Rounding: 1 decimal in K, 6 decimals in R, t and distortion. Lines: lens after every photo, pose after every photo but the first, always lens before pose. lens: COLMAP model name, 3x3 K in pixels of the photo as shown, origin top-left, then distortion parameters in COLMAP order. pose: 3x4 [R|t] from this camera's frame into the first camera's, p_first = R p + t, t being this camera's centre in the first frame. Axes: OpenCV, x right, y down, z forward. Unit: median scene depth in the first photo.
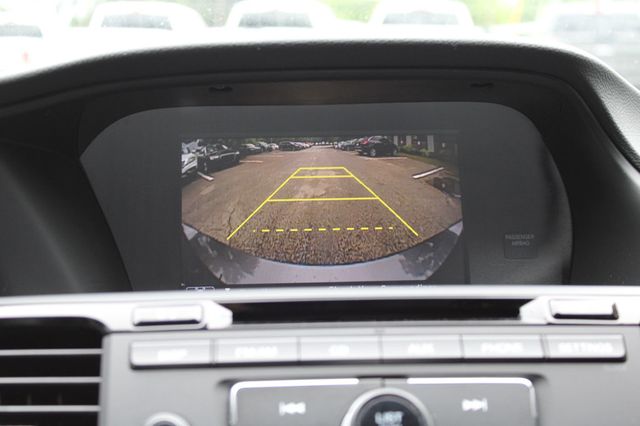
lens RADIAL K [[1118.5, 0, 316.4], [0, 1118.5, 206.0], [0, 0, 1]] dist [0.054707, 0.000000]
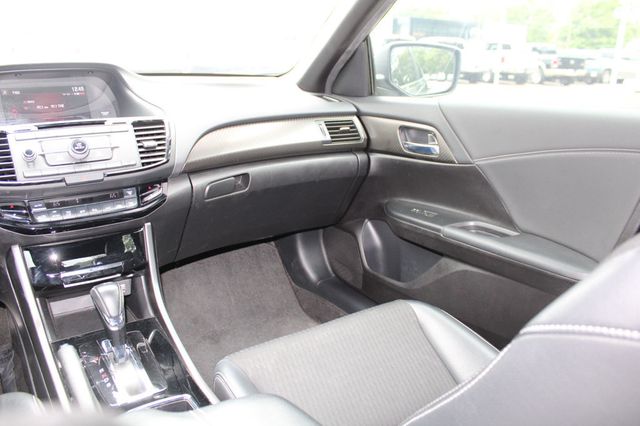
lens RADIAL K [[537.1, 0, 321.9], [0, 537.1, 210.1], [0, 0, 1]] dist [-0.160539, 0.131387]
pose [[0.847766, -0.140614, 0.511391, -0.216785], [0.055060, 0.982338, 0.178832, 0.115764], [-0.527505, -0.123451, 0.840535, -1.366065]]
